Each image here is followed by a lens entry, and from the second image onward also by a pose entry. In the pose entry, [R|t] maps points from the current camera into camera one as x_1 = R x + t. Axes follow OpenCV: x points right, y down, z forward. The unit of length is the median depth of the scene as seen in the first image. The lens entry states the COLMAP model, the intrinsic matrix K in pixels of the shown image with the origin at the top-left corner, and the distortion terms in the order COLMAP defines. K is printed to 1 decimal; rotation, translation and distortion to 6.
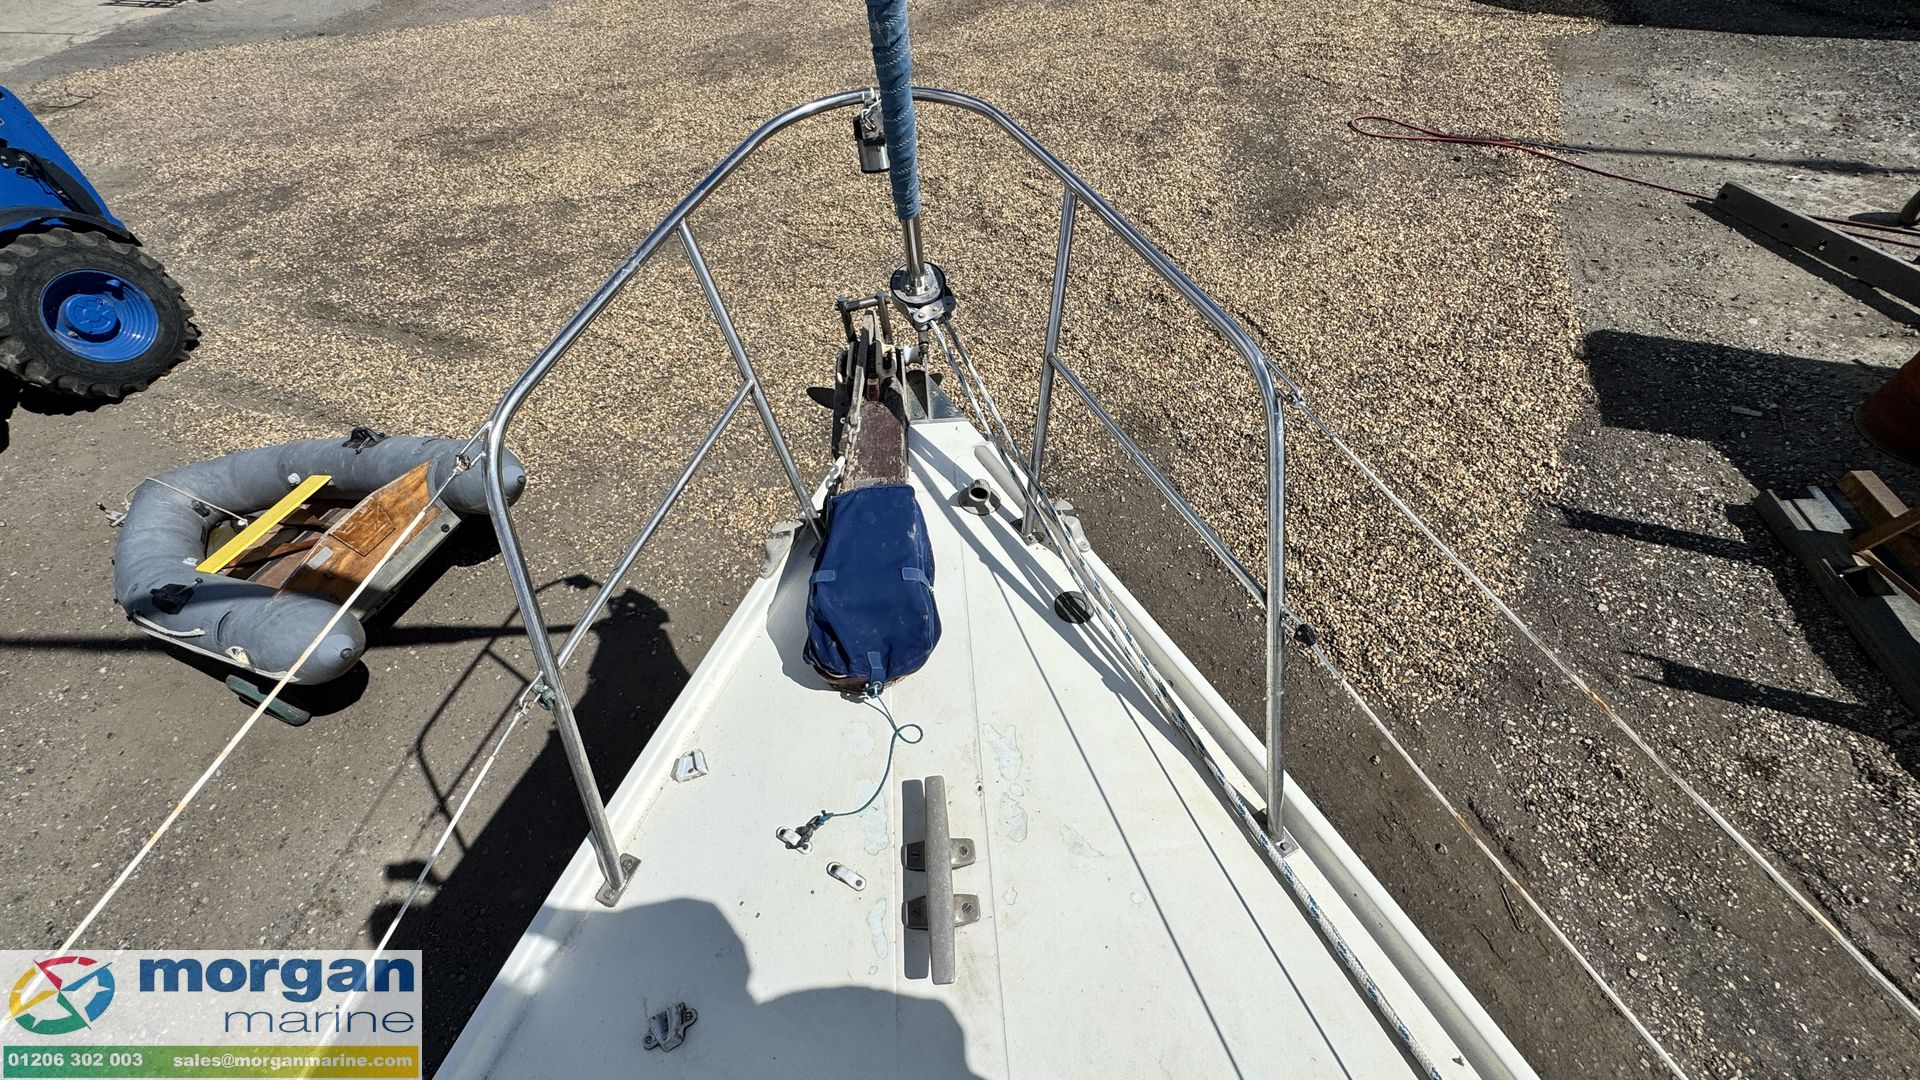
lens RADIAL K [[767.1, 0, 958.7], [0, 767.1, 540.1], [0, 0, 1]] dist [-0.003502, 0.000723]
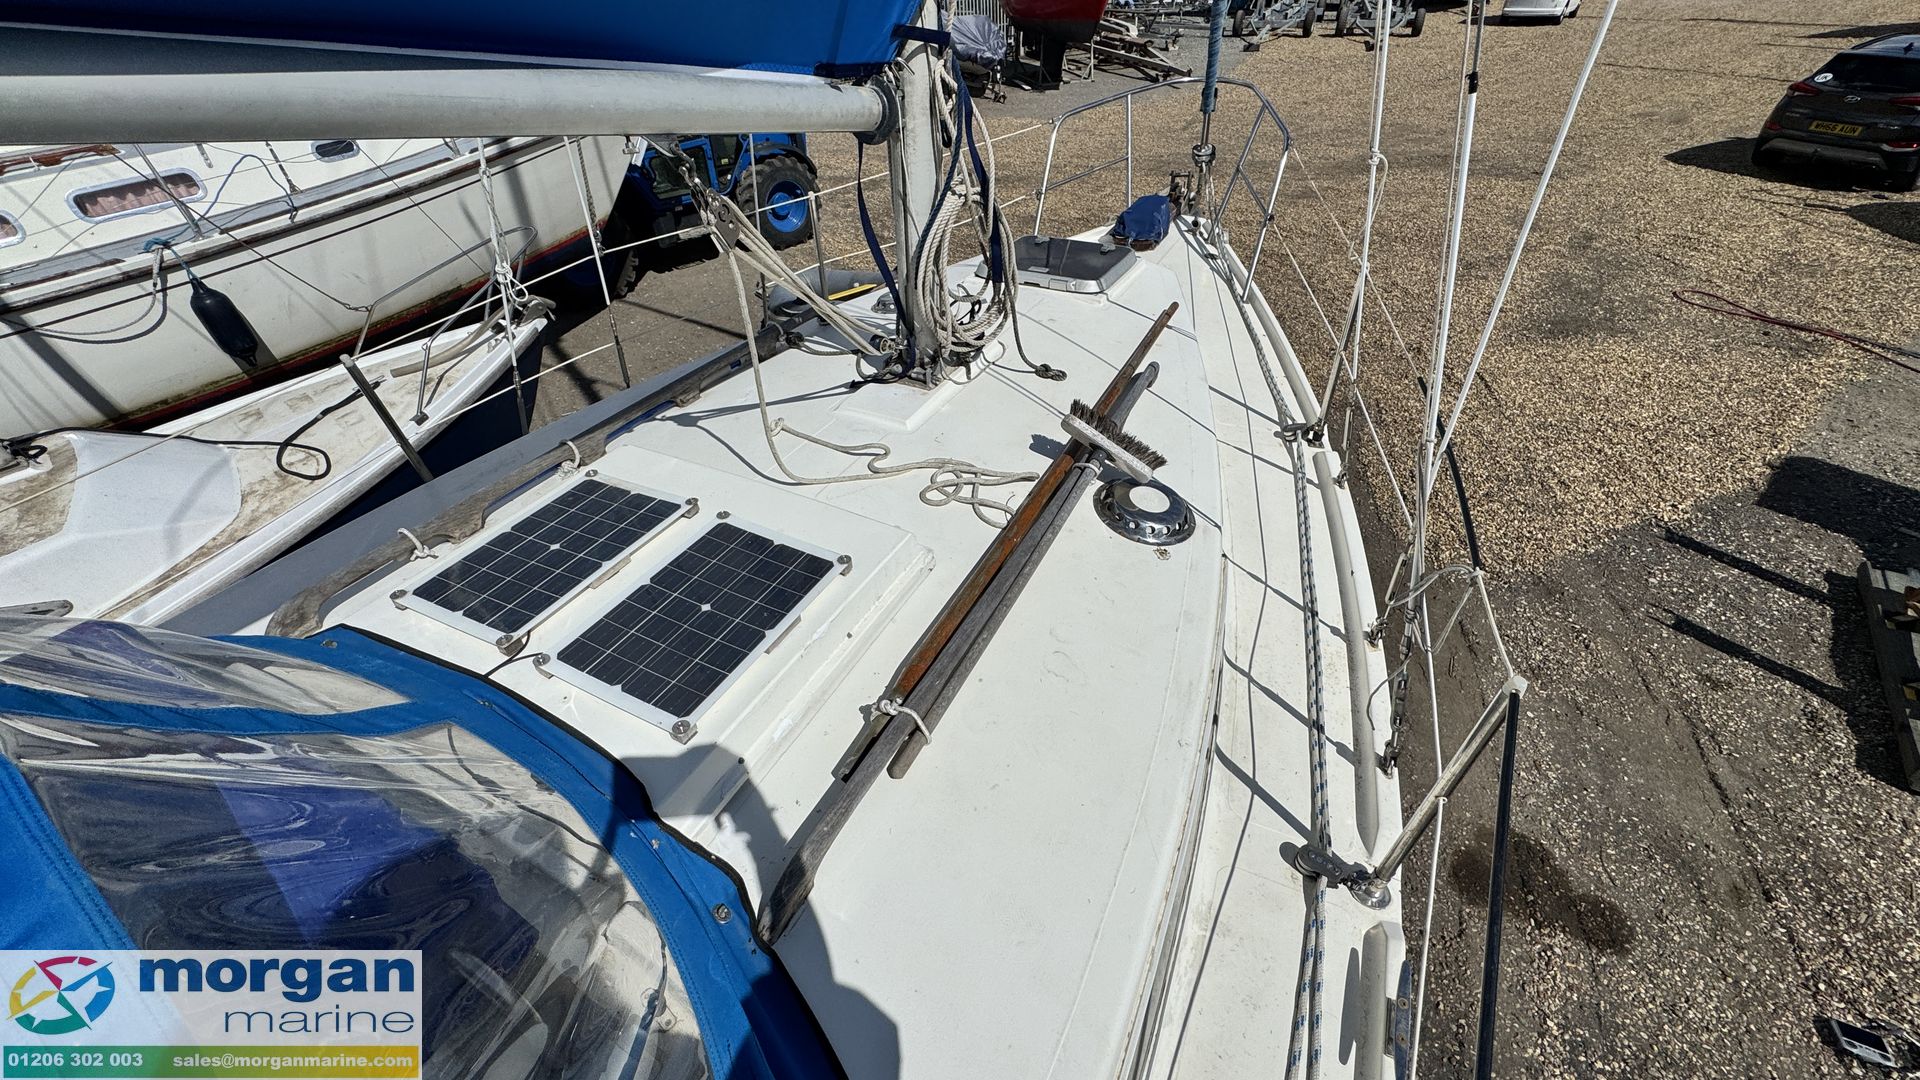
lens RADIAL K [[767.1, 0, 959.2], [0, 767.1, 539.2], [0, 0, 1]] dist [-0.003502, 0.000723]
pose [[0.858364, 0.353258, -0.372048, 0.705995], [-0.408575, 0.909275, -0.079285, 1.483545], [0.310286, 0.220065, 0.924821, -1.417007]]
